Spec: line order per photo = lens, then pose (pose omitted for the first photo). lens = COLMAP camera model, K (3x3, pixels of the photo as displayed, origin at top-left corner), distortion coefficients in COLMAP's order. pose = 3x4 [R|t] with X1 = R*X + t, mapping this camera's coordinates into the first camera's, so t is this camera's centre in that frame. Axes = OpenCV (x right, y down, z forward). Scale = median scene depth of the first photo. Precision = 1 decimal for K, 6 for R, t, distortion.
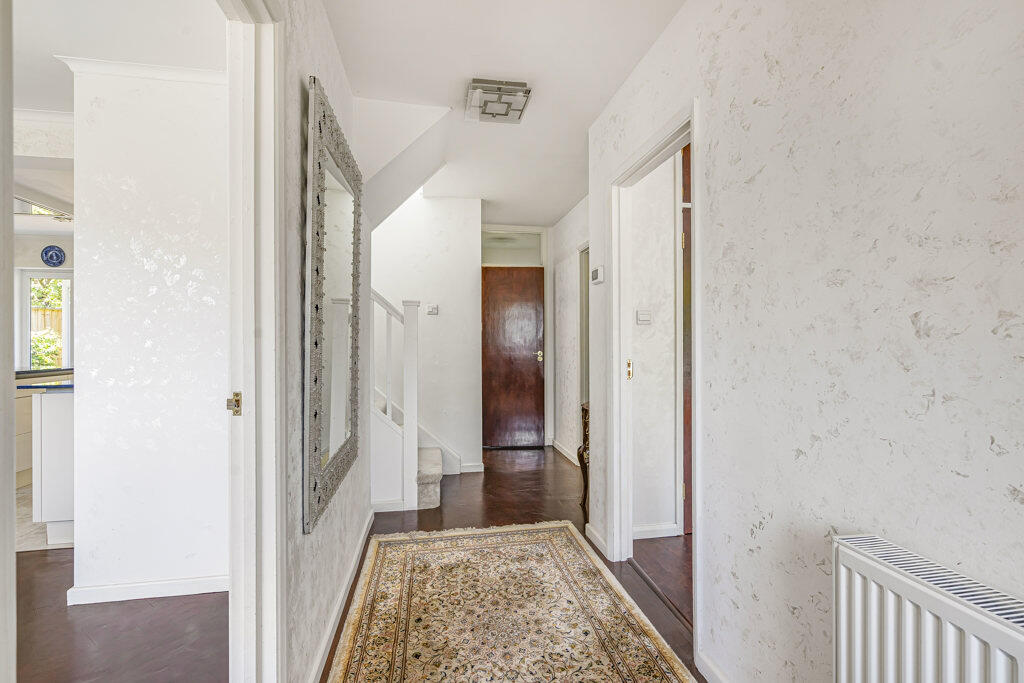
lens RADIAL K [[470.2, 0, 514.3], [0, 470.2, 338.5], [0, 0, 1]] dist [-0.006115, 0.000426]
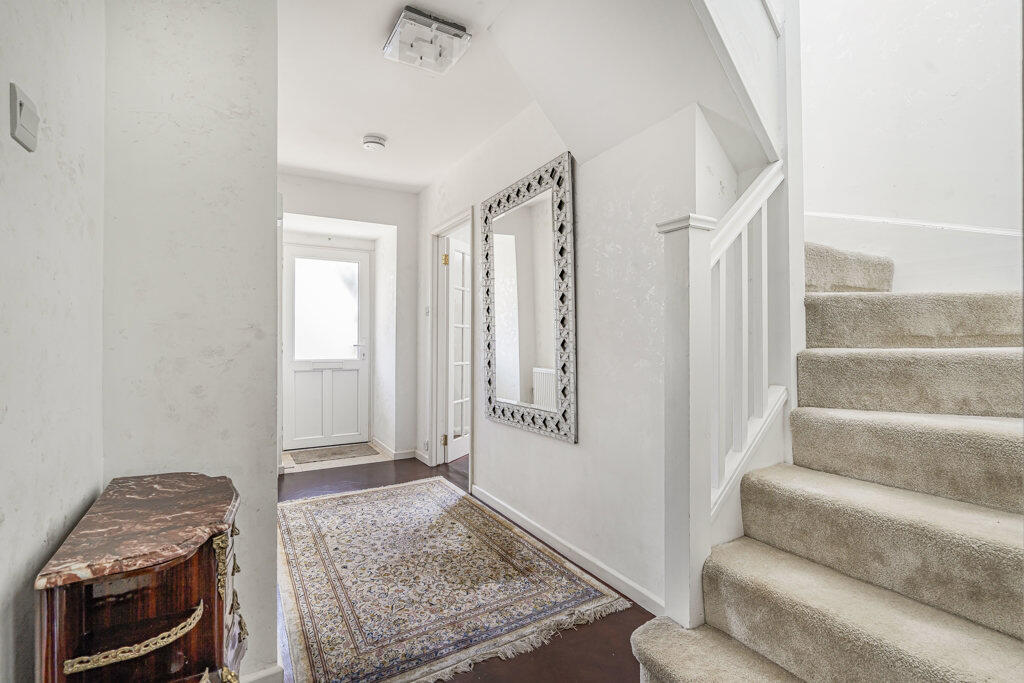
lens RADIAL K [[470.2, 0, 512.1], [0, 470.2, 337.6], [0, 0, 1]] dist [-0.006115, 0.000426]
pose [[-0.937146, 0.001455, -0.348934, 0.124573], [0.001755, 0.999998, -0.000545, 0.039094], [0.348933, -0.001123, -0.937147, 2.001994]]
